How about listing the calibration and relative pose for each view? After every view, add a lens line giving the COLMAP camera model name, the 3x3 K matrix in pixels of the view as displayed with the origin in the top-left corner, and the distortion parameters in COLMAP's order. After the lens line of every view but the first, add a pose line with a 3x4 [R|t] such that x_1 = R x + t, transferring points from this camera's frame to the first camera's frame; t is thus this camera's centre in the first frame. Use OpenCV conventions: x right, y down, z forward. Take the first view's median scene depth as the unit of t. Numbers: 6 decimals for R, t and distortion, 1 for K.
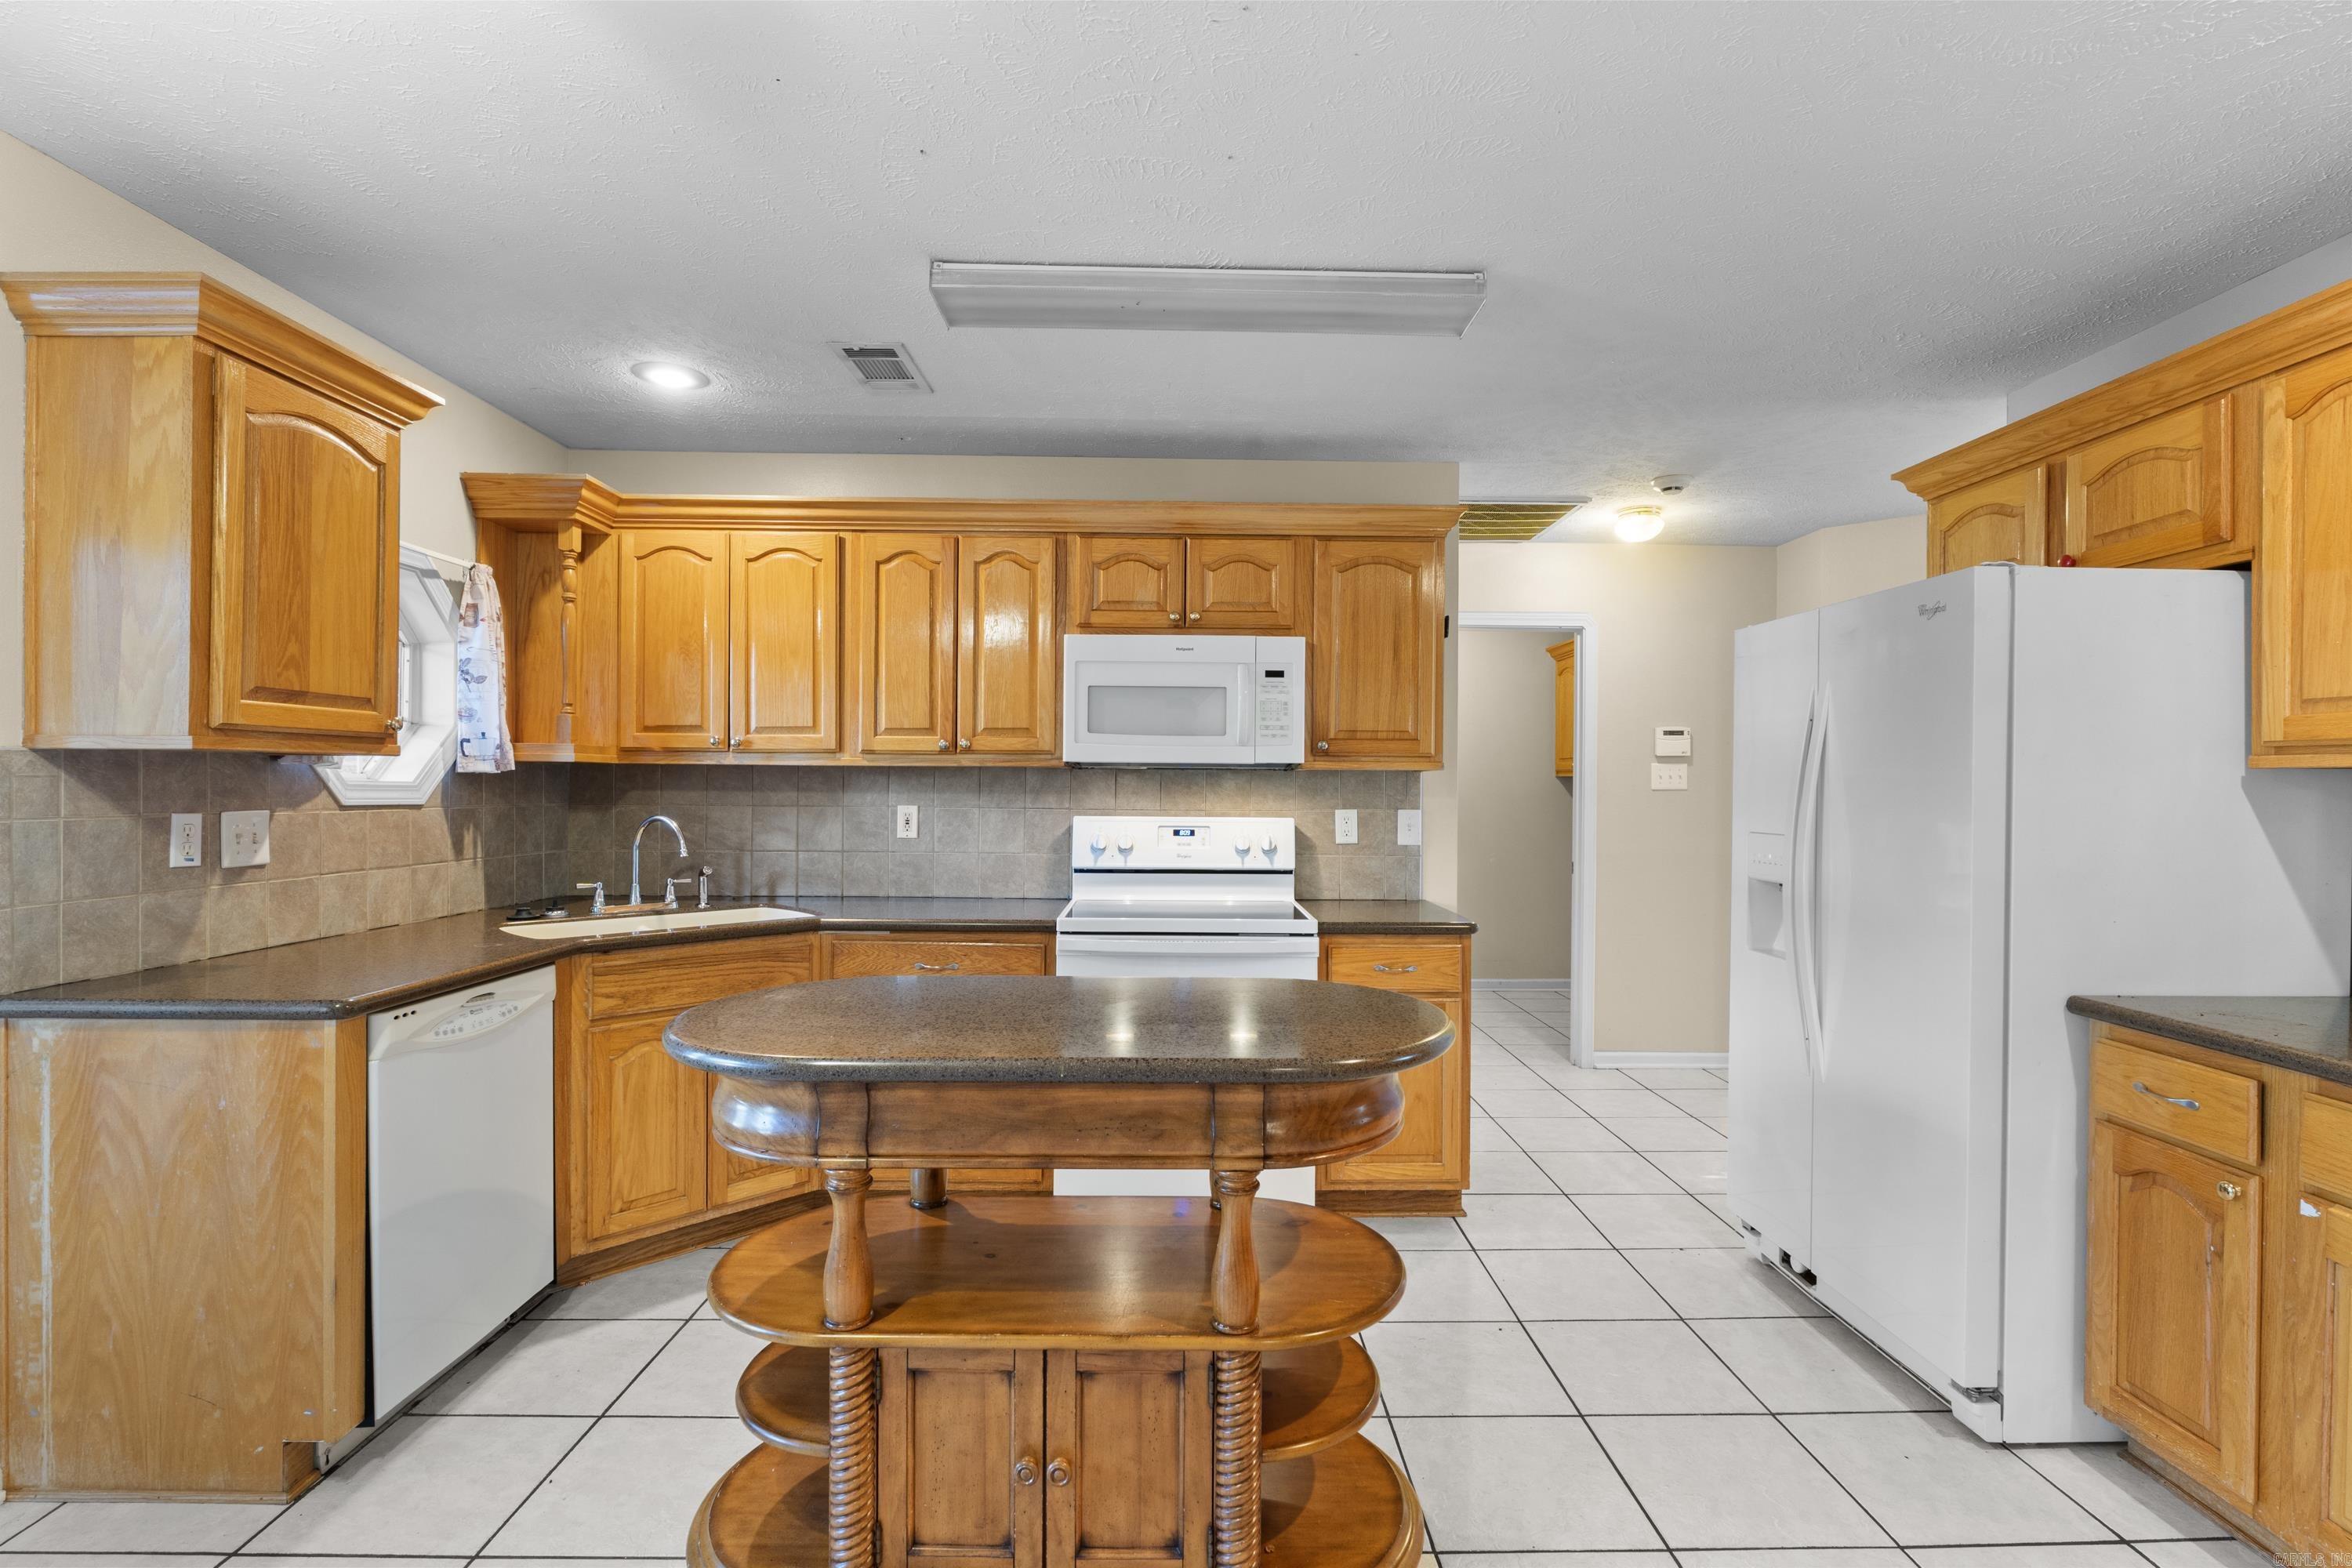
lens RADIAL K [[1083.7, 0, 1199.1], [0, 1083.7, 787.7], [0, 0, 1]] dist [-0.007950, 0.000256]
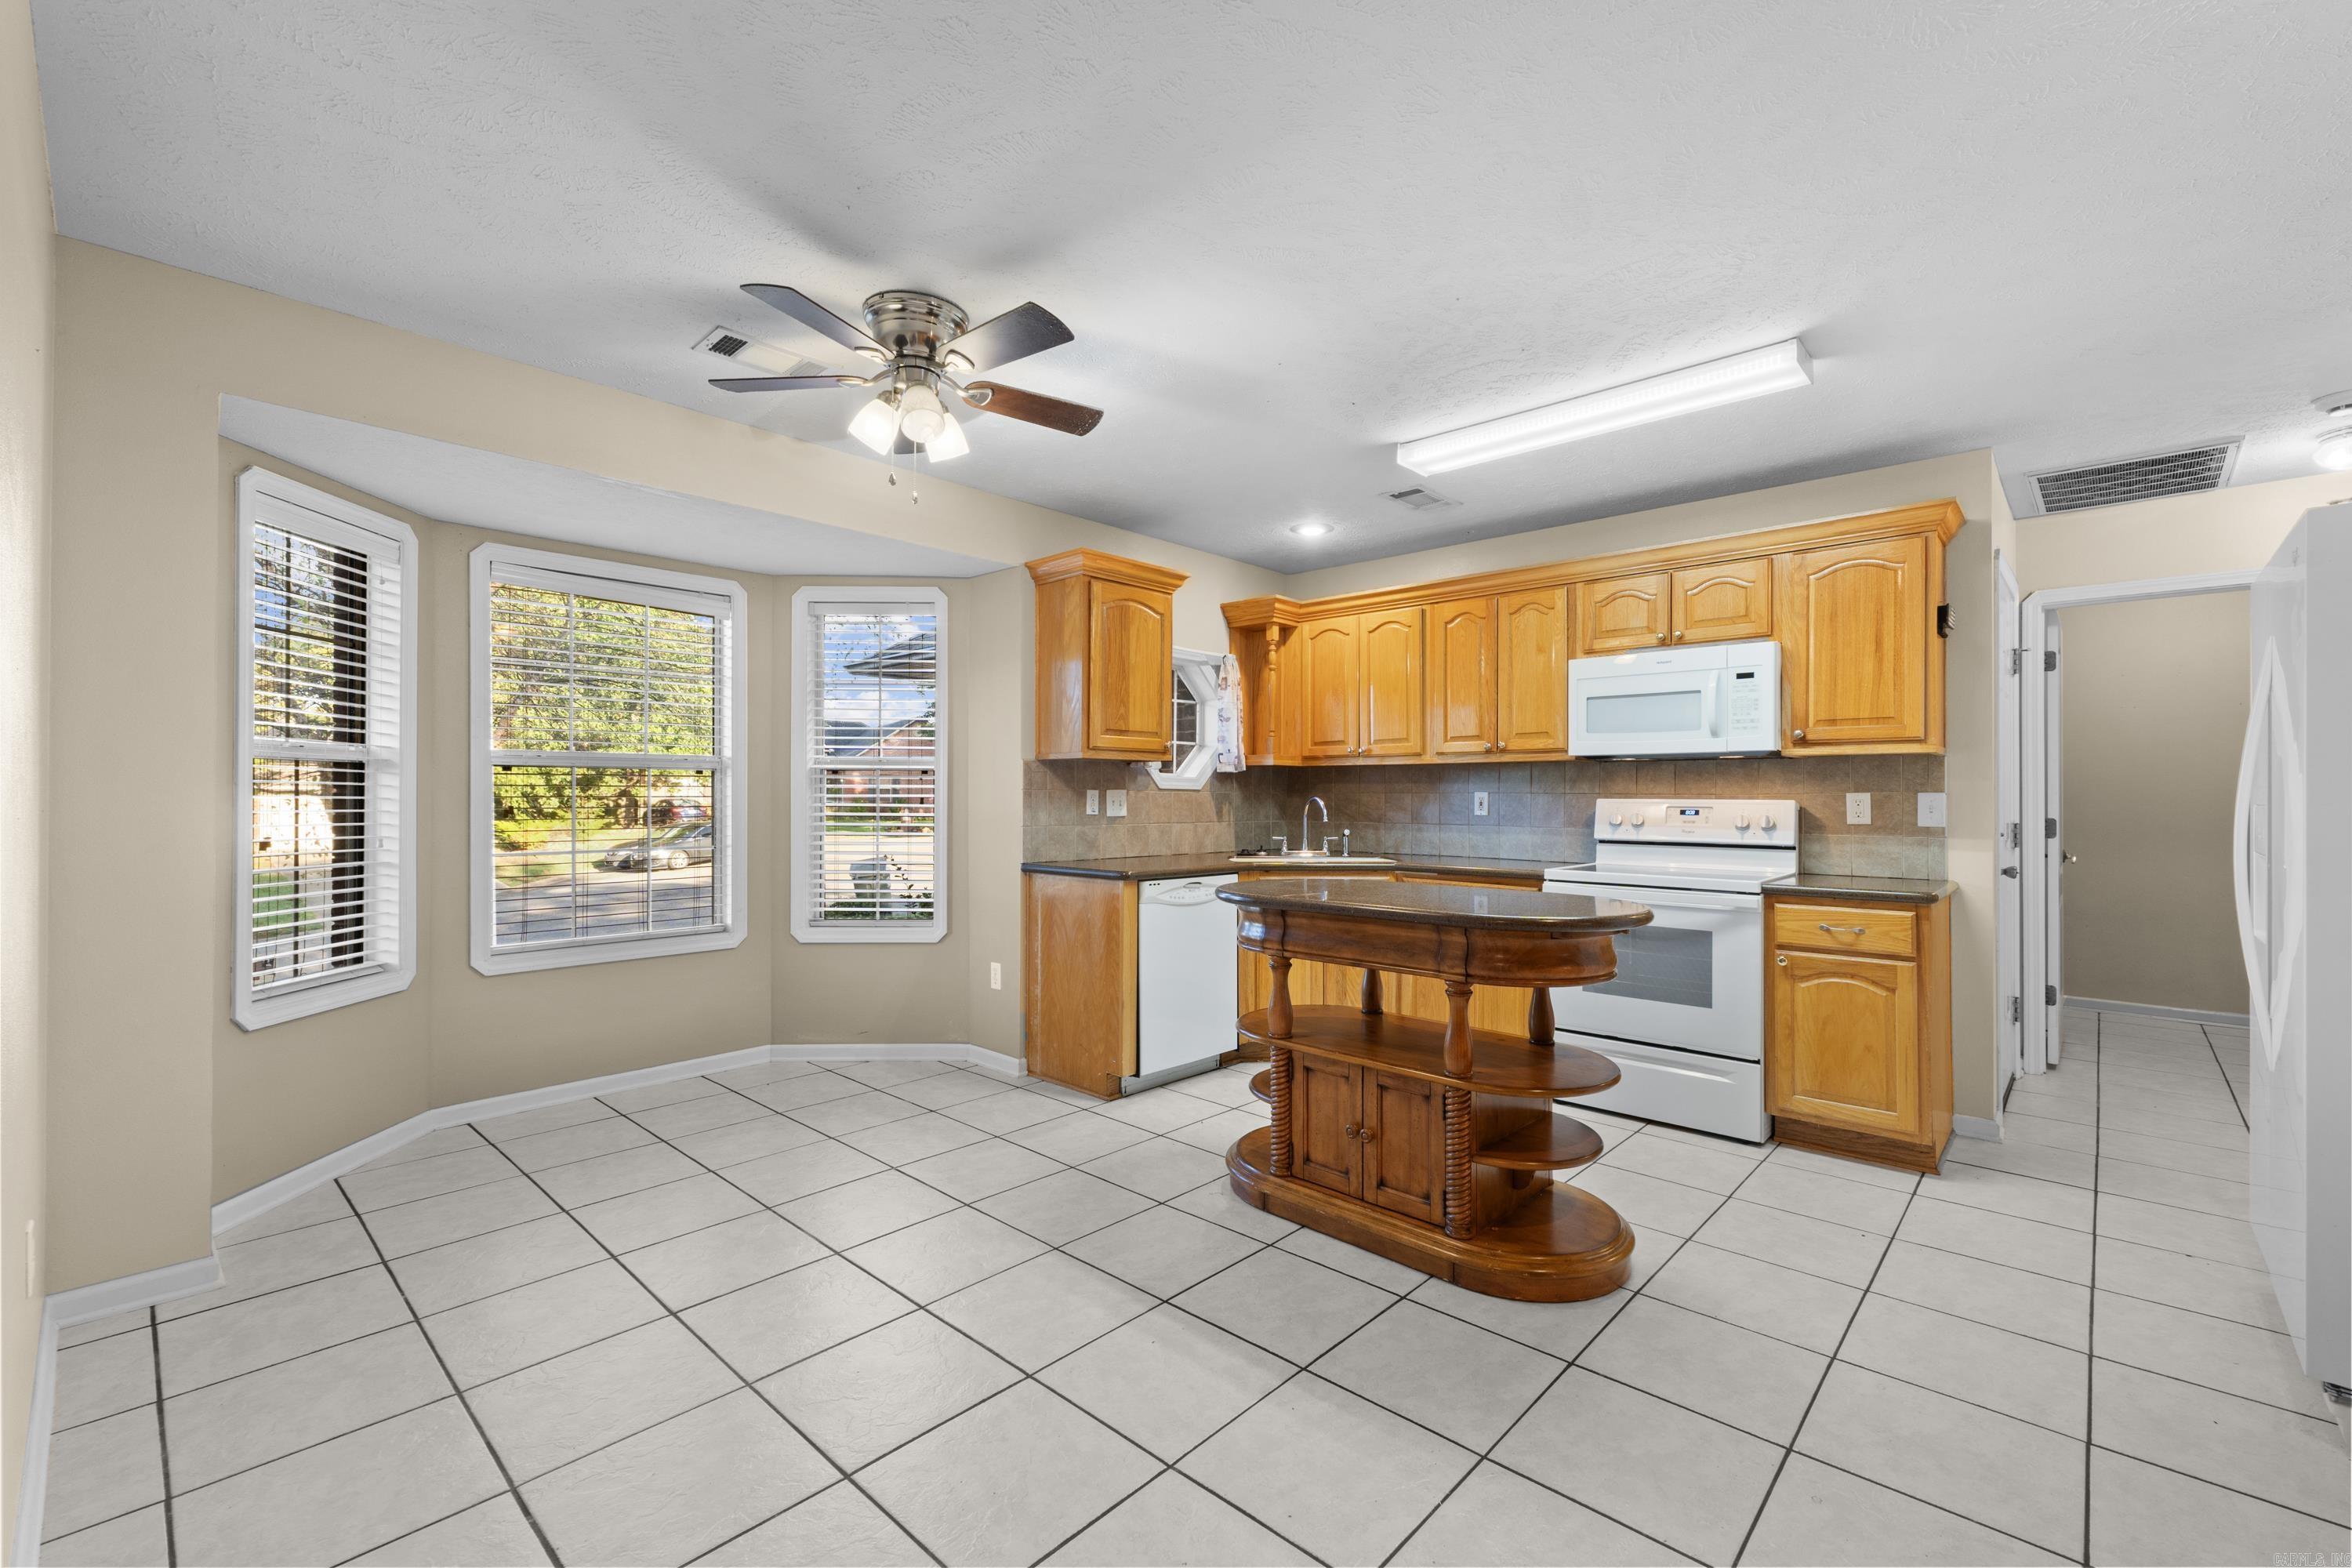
lens RADIAL K [[997.3, 0, 1200.6], [0, 997.3, 783.8], [0, 0, 1]] dist [0.001912, 0.001967]
pose [[0.725667, -0.014130, -0.687901, 0.431774], [0.000503, 0.999800, -0.020006, 0.038517], [0.688046, 0.014172, 0.725529, -0.218392]]
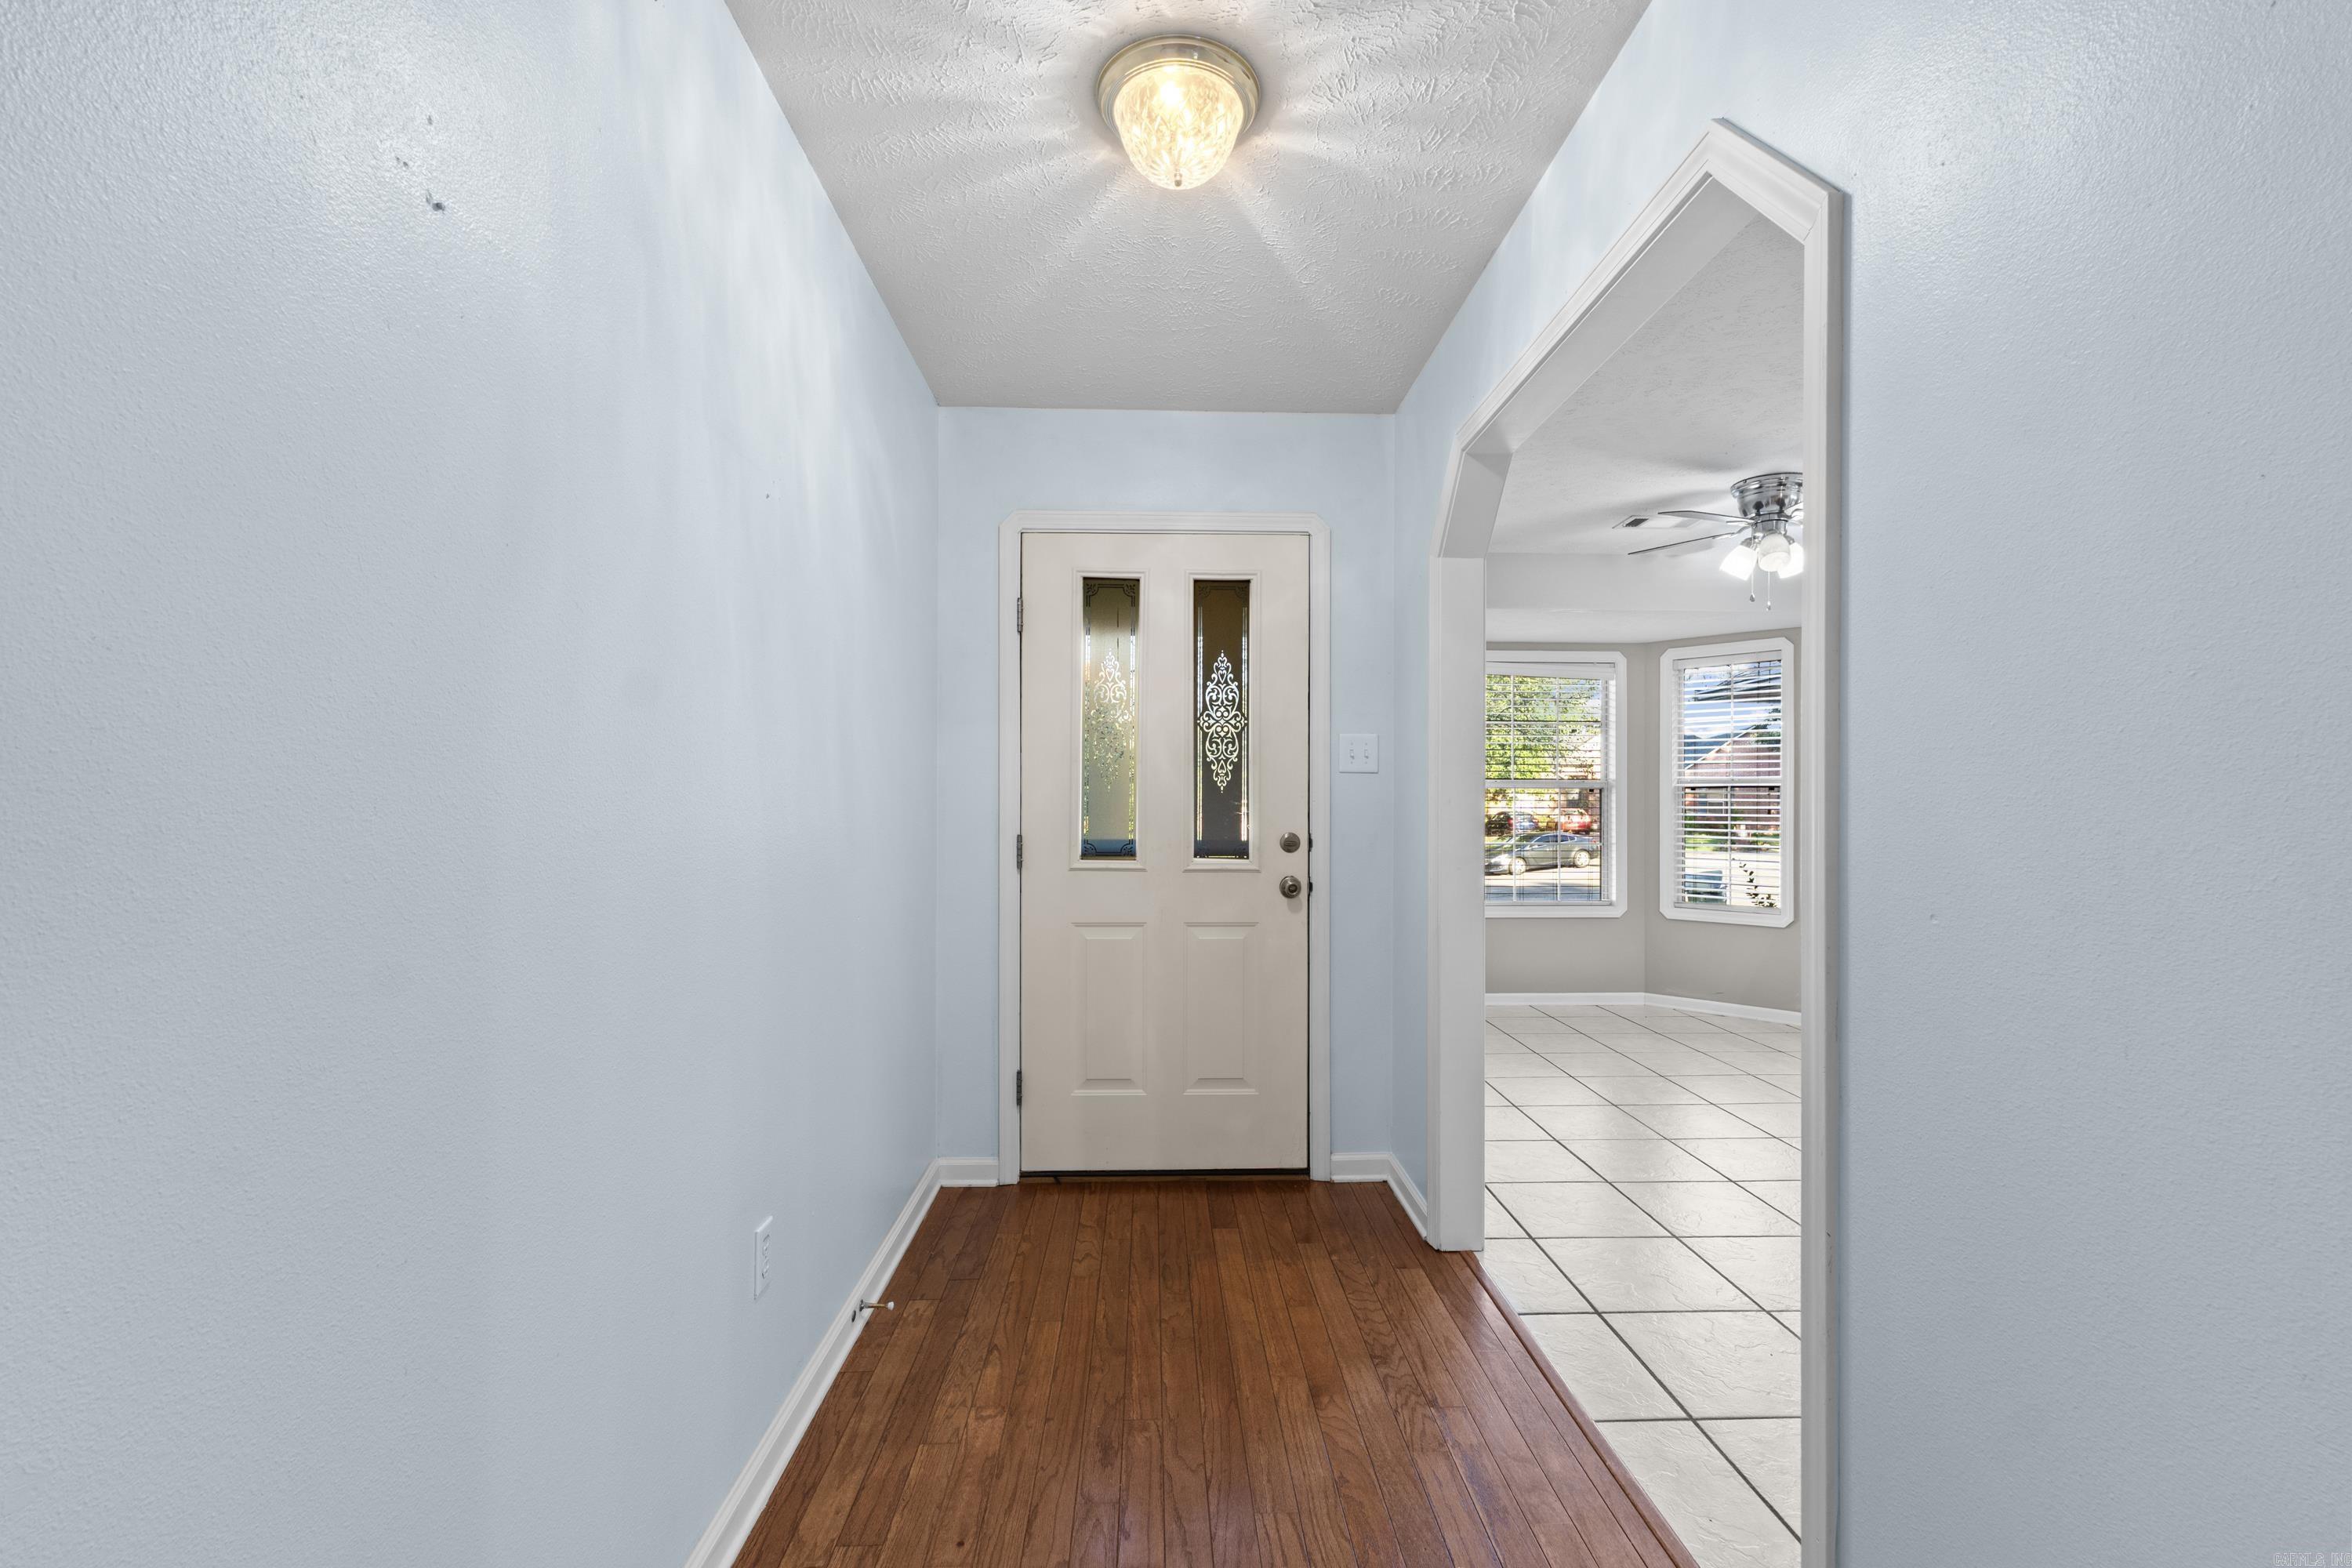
lens RADIAL K [[997.3, 0, 1185.4], [0, 997.3, 802.0], [0, 0, 1]] dist [0.001912, 0.001967]
pose [[0.017353, -0.011089, -0.999788, 0.926675], [-0.009553, 0.999891, -0.011256, 0.046586], [0.999804, 0.009747, 0.017245, -0.533431]]
